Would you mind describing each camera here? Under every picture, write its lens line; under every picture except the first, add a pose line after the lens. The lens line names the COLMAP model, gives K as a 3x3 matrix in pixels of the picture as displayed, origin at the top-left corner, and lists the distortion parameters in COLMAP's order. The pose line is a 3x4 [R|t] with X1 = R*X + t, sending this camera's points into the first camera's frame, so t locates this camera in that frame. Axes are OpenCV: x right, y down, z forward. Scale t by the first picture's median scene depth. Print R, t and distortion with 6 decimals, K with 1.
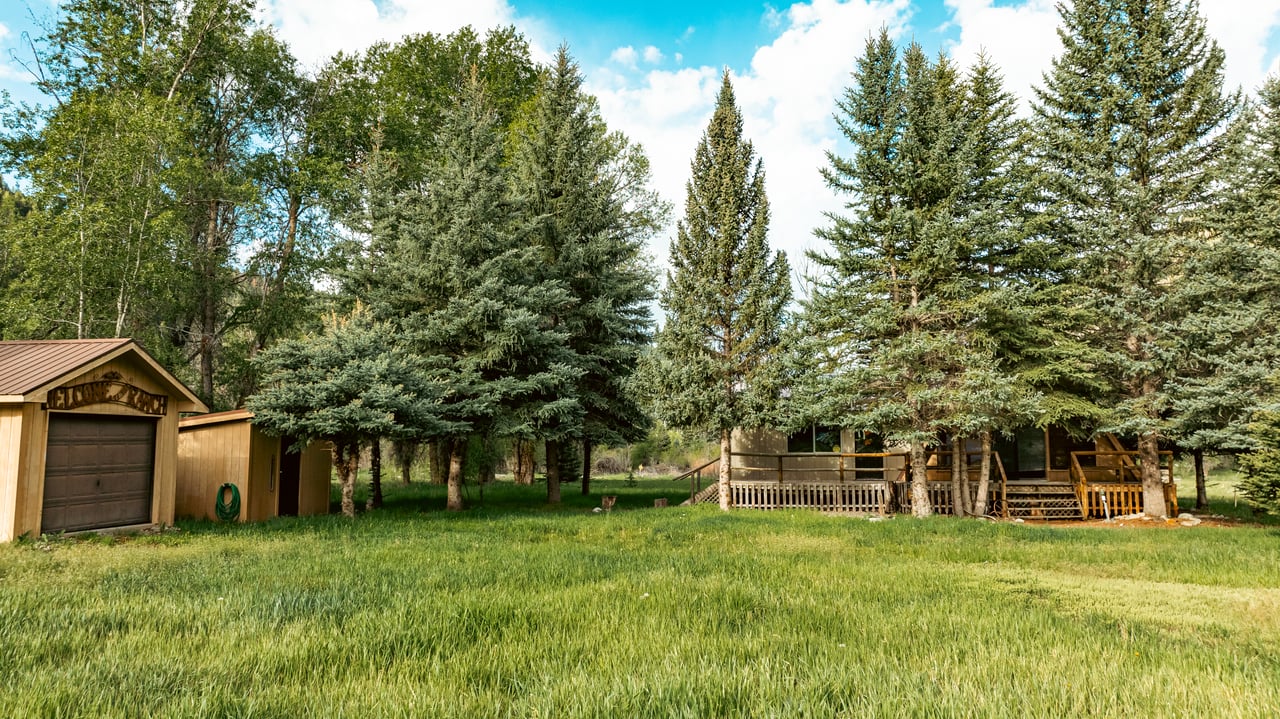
lens RADIAL K [[903.2, 0, 640.0], [0, 903.2, 359.5], [0, 0, 1]] dist [-0.004208, -0.034162]
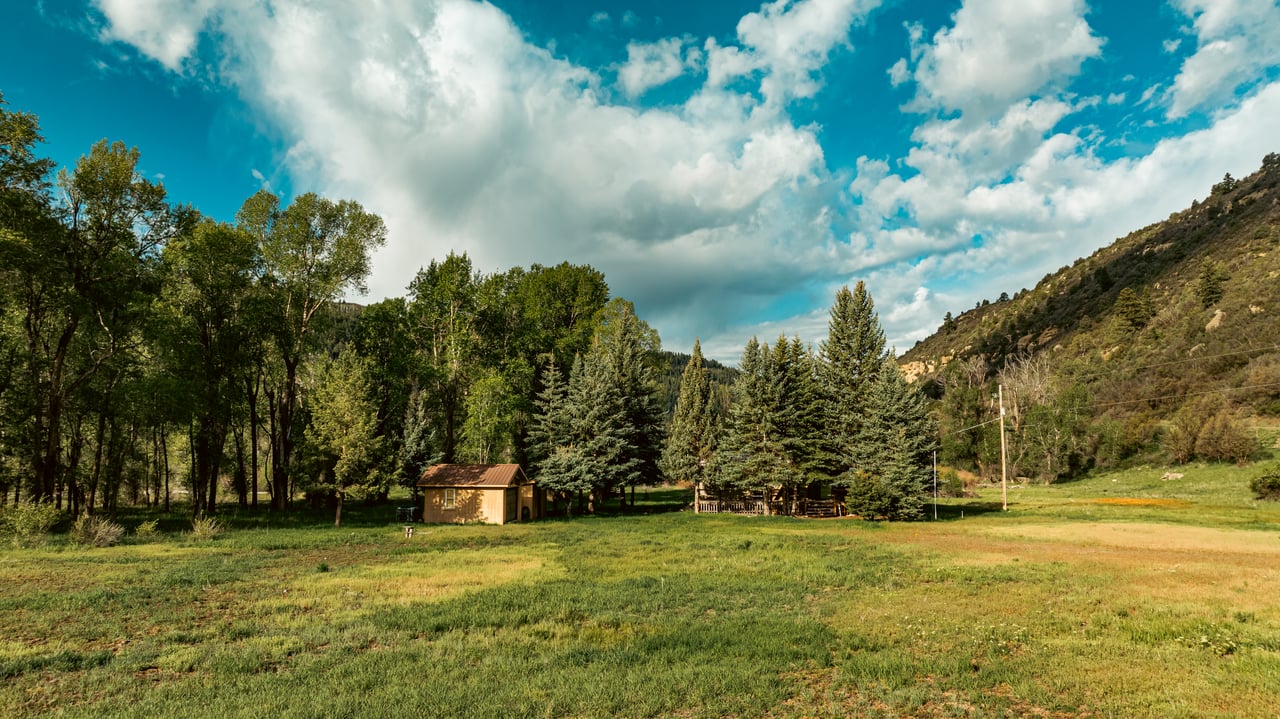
lens RADIAL K [[904.9, 0, 640.0], [0, 904.9, 359.5], [0, 0, 1]] dist [-0.035232, 0.044482]
pose [[0.999569, -0.002848, 0.029227, -0.155864], [0.002954, 0.999989, -0.003593, -0.287676], [-0.029217, 0.003678, 0.999566, -1.710842]]
